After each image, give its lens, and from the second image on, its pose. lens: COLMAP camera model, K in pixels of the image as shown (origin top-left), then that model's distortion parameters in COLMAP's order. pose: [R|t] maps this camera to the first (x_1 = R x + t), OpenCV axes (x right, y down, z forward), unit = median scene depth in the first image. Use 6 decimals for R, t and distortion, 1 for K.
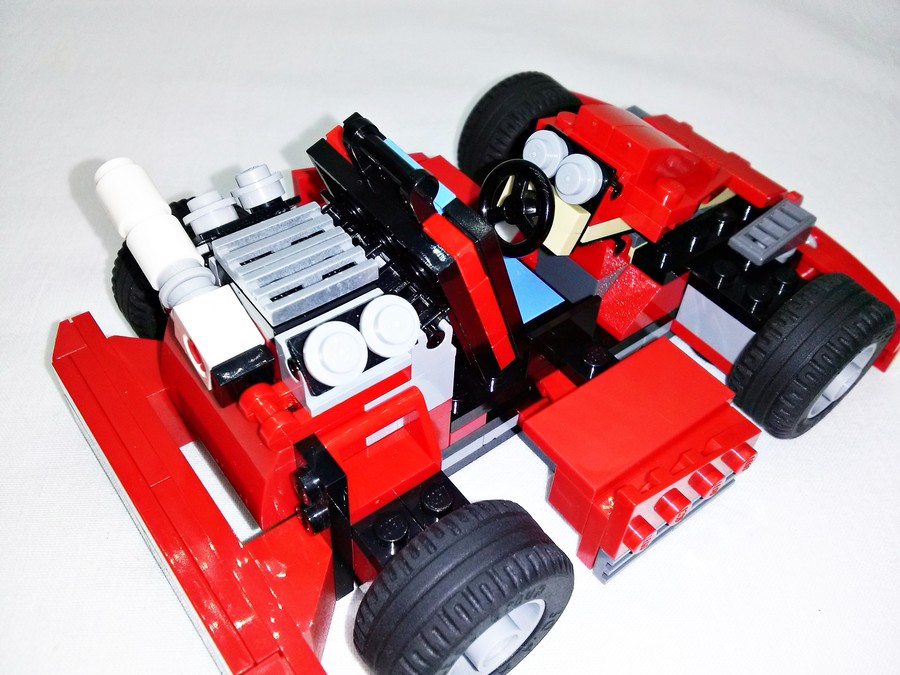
lens RADIAL K [[817.6, 0, 451.1], [0, 817.6, 338.6], [0, 0, 1]] dist [-0.032191, -0.066553]
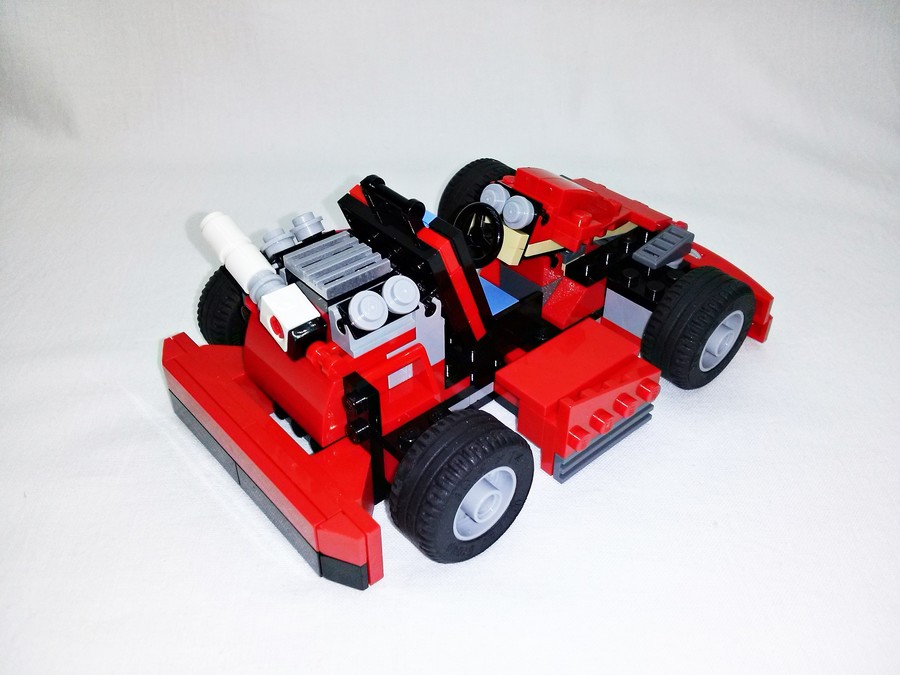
lens RADIAL K [[817.6, 0, 448.0], [0, 817.6, 340.0], [0, 0, 1]] dist [-0.032191, -0.066553]
pose [[0.997140, -0.074313, 0.013753, -0.009403], [0.075544, 0.985275, -0.153380, 0.253441], [-0.002152, 0.153980, 0.988072, -0.436174]]
